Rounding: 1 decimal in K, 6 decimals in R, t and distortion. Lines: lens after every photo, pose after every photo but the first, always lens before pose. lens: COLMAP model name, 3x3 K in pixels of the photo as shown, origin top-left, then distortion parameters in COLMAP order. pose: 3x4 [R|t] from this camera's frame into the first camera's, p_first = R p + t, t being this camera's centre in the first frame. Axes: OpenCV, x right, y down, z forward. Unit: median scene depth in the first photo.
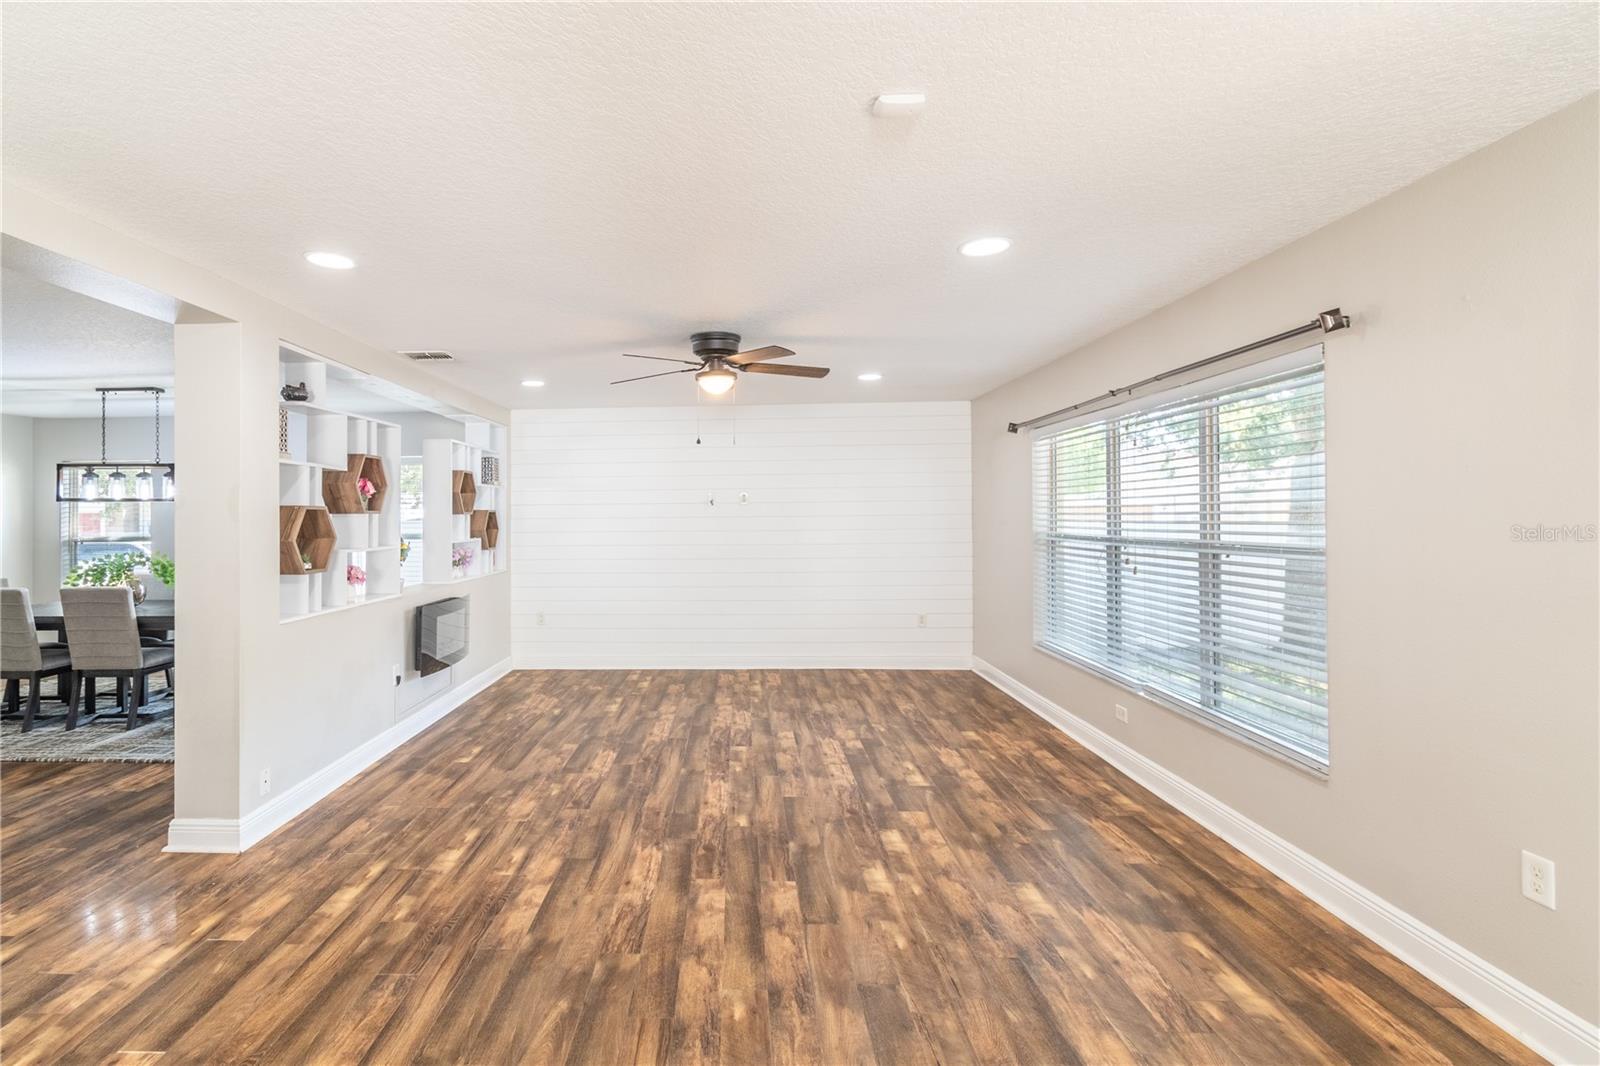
lens RADIAL K [[769.6, 0, 696.8], [0, 769.6, 510.9], [0, 0, 1]] dist [-0.001825, -0.000355]
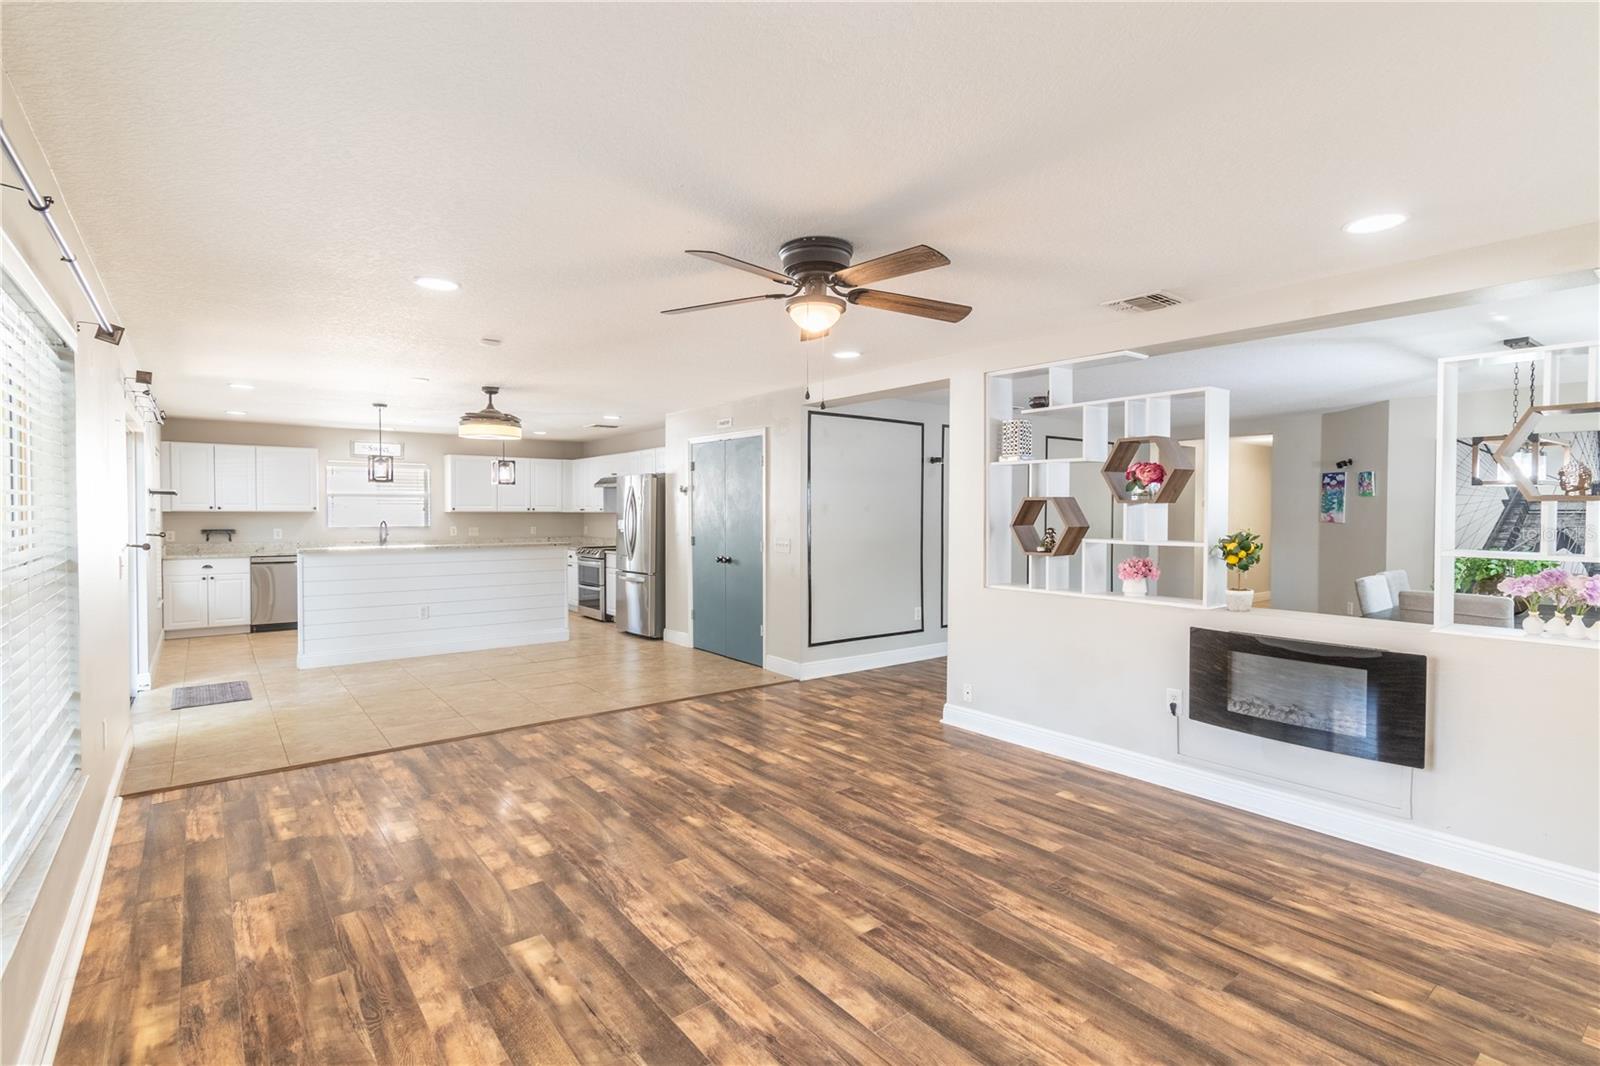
lens RADIAL K [[772.3, 0, 800.0], [0, 772.3, 533.0], [0, 0, 1]] dist [-0.001055, -0.000688]
pose [[-0.752158, 0.026902, -0.658434, 0.603237], [0.008496, 0.999479, 0.031132, 0.006616], [0.658928, 0.017822, -0.751995, 1.844694]]
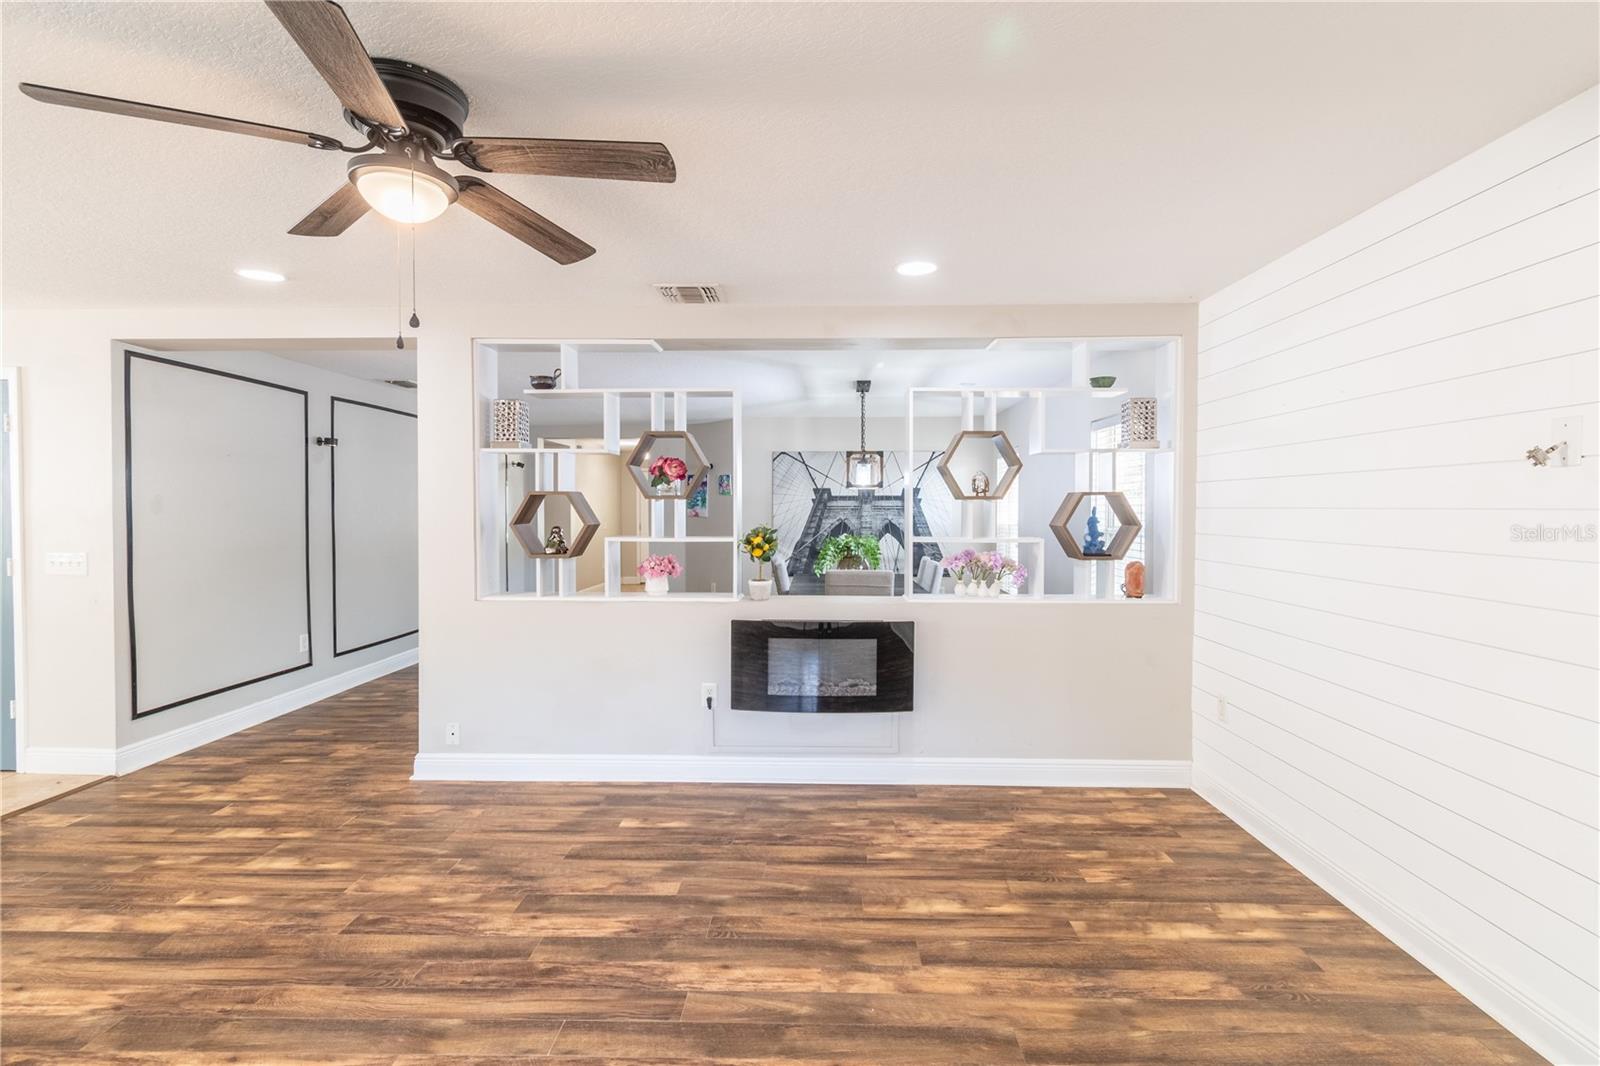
lens RADIAL K [[749.7, 0, 818.5], [0, 749.7, 525.2], [0, 0, 1]] dist [0.002958, -0.001192]
pose [[0.043228, 0.032484, -0.998537, 0.562193], [0.003569, 0.999460, 0.032668, 0.005240], [0.999059, -0.004976, 0.043089, 1.479045]]
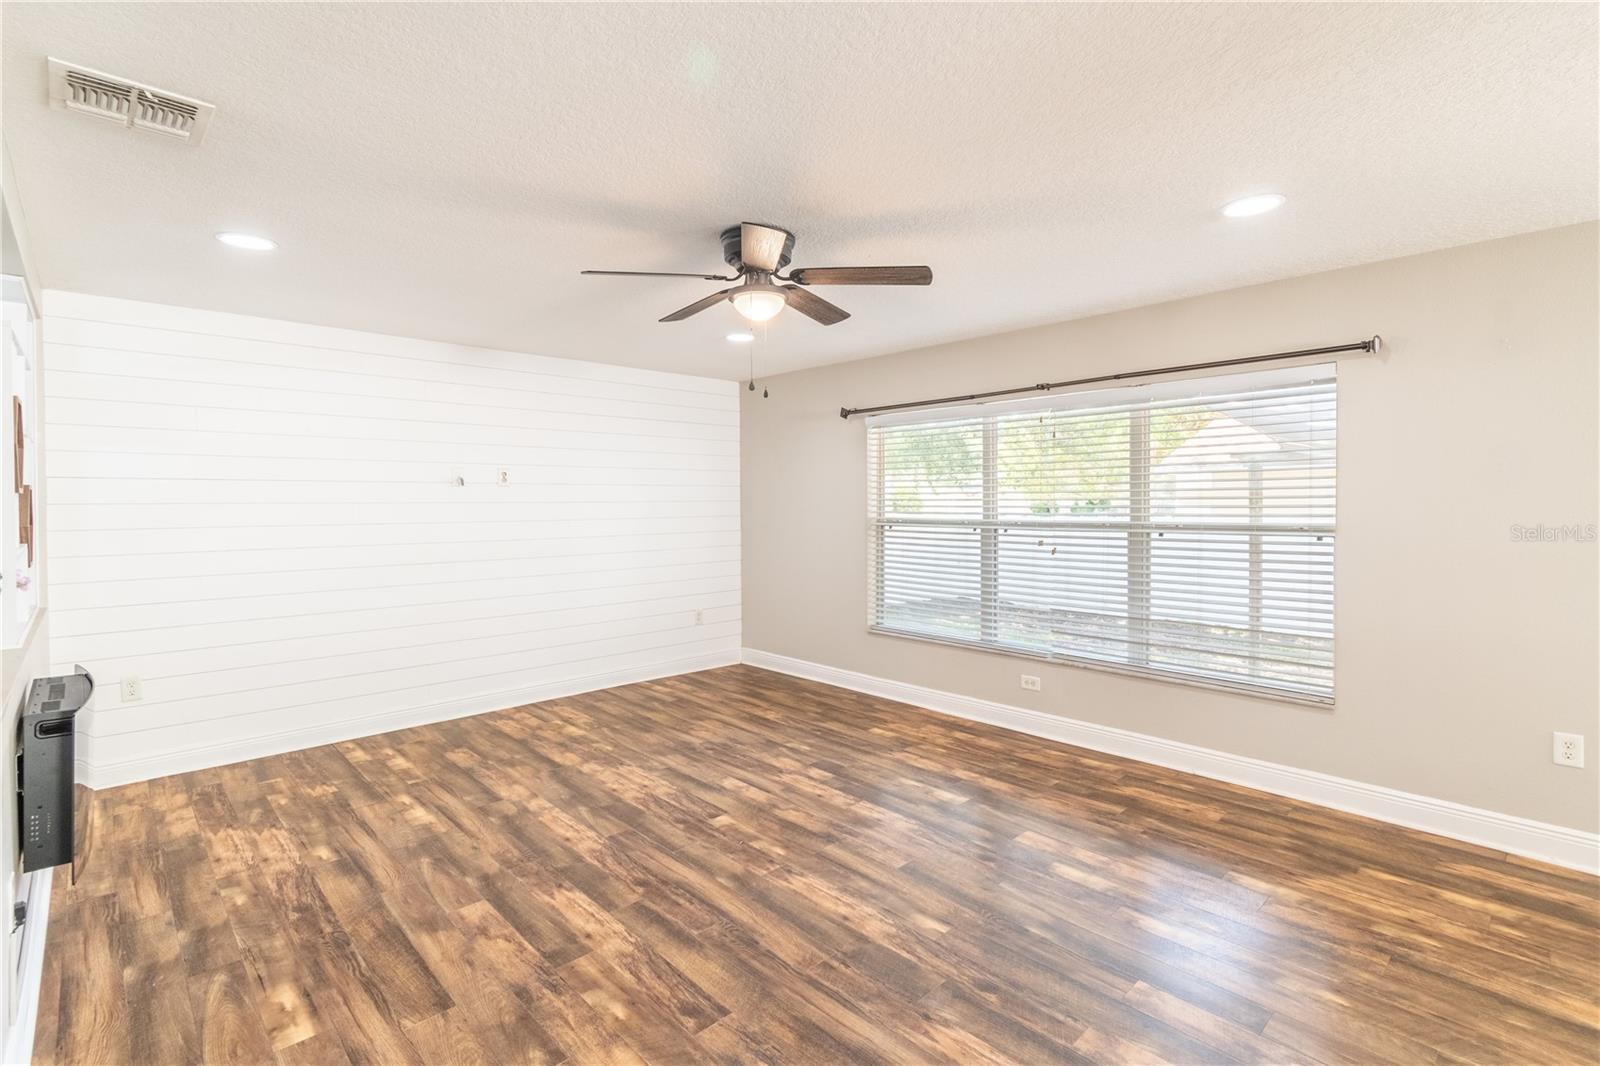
lens RADIAL K [[741.5, 0, 796.7], [0, 741.5, 510.9], [0, 0, 1]] dist [0.000485, -0.000577]
pose [[0.691457, -0.004038, 0.722406, -0.528992], [-0.005555, 0.999925, 0.010906, 0.012708], [-0.722396, -0.011554, 0.691383, 0.625781]]
